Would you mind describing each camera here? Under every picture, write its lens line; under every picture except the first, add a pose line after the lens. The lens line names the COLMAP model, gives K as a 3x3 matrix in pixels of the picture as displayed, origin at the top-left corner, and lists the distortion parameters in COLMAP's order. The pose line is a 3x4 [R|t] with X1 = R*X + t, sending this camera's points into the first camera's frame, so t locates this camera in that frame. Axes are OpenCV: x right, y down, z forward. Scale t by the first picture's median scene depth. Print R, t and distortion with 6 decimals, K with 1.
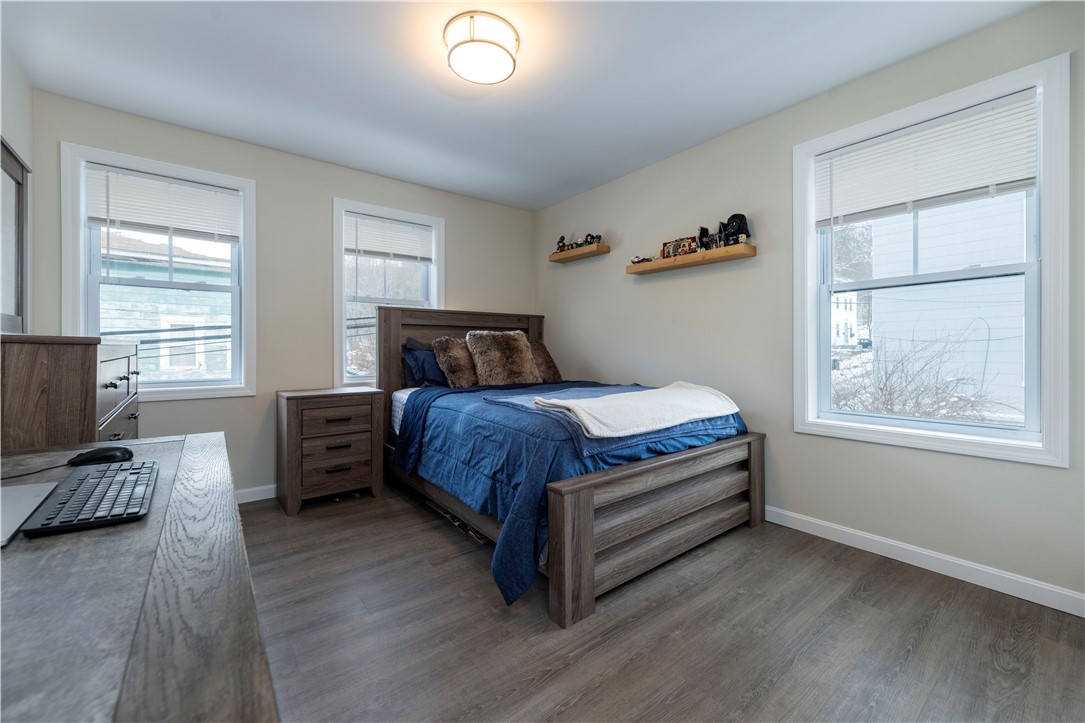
lens RADIAL K [[433.6, 0, 543.9], [0, 433.6, 351.1], [0, 0, 1]] dist [0.000430, 0.000039]
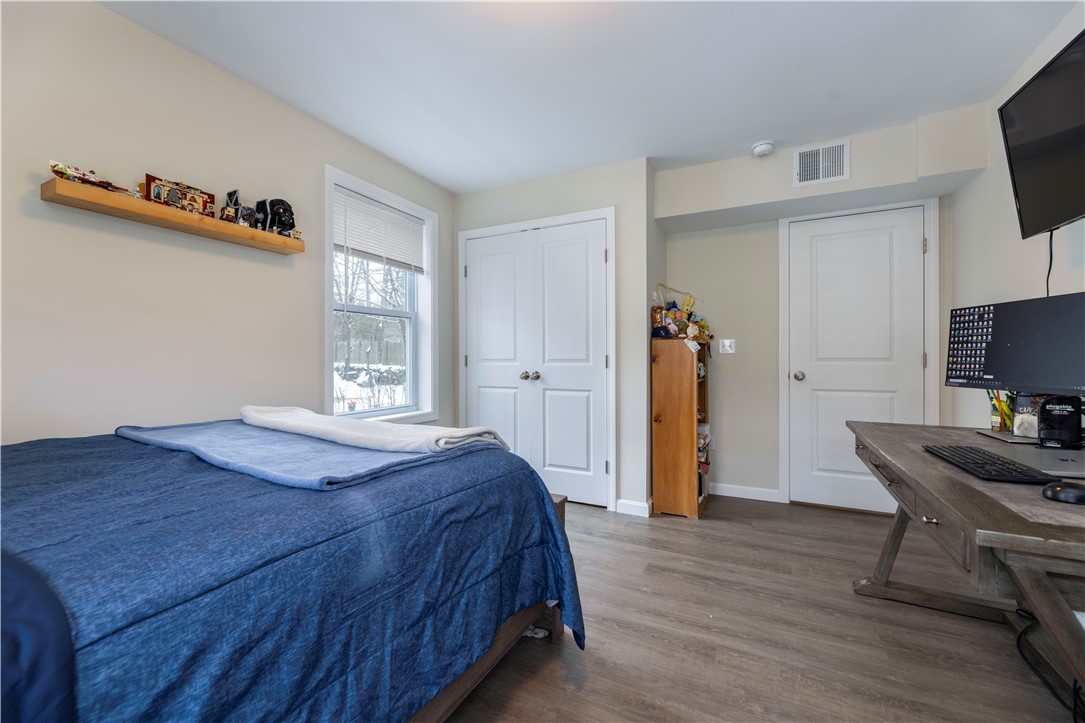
lens RADIAL K [[433.6, 0, 543.5], [0, 433.6, 365.7], [0, 0, 1]] dist [0.000430, 0.000039]
pose [[-0.415913, -0.004501, 0.909393, -0.528390], [0.002534, 0.999978, 0.006108, -0.000396], [-0.909401, 0.004845, -0.415892, 0.889743]]
